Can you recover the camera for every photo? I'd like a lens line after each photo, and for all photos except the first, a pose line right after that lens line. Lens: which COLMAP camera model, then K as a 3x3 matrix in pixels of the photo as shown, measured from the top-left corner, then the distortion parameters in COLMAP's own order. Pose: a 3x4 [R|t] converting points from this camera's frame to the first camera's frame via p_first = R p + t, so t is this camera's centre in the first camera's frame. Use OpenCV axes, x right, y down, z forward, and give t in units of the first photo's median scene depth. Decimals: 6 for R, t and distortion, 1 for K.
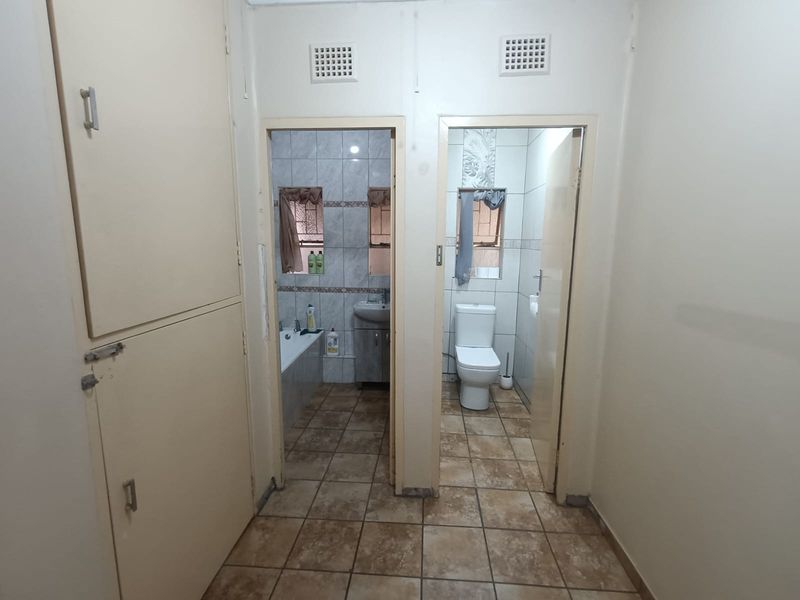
lens RADIAL K [[370.3, 0, 402.2], [0, 370.3, 298.9], [0, 0, 1]] dist [0.001999, 0.000426]
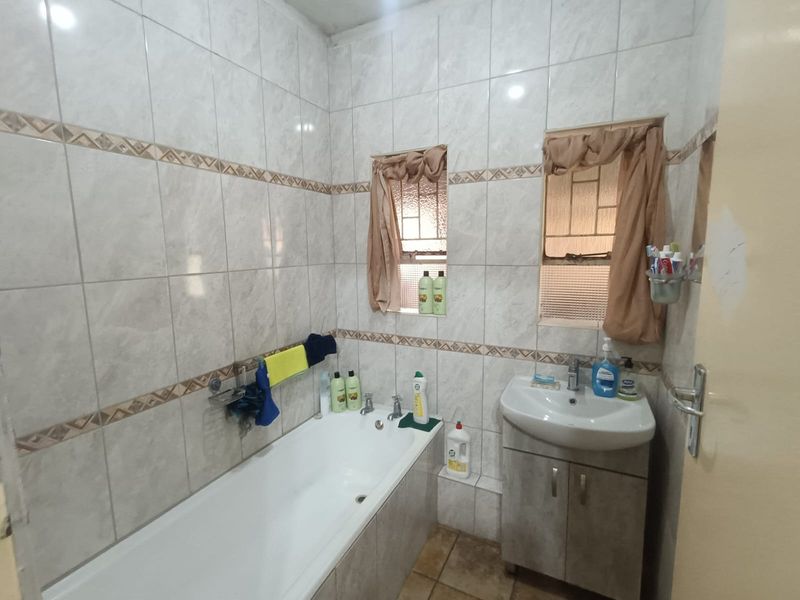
lens RADIAL K [[370.3, 0, 402.2], [0, 370.3, 298.9], [0, 0, 1]] dist [0.001999, 0.000426]
pose [[0.917262, 0.032381, -0.396967, -0.063200], [-0.040480, 0.999108, -0.012037, -0.082089], [0.396223, 0.027110, 0.917754, 0.503040]]
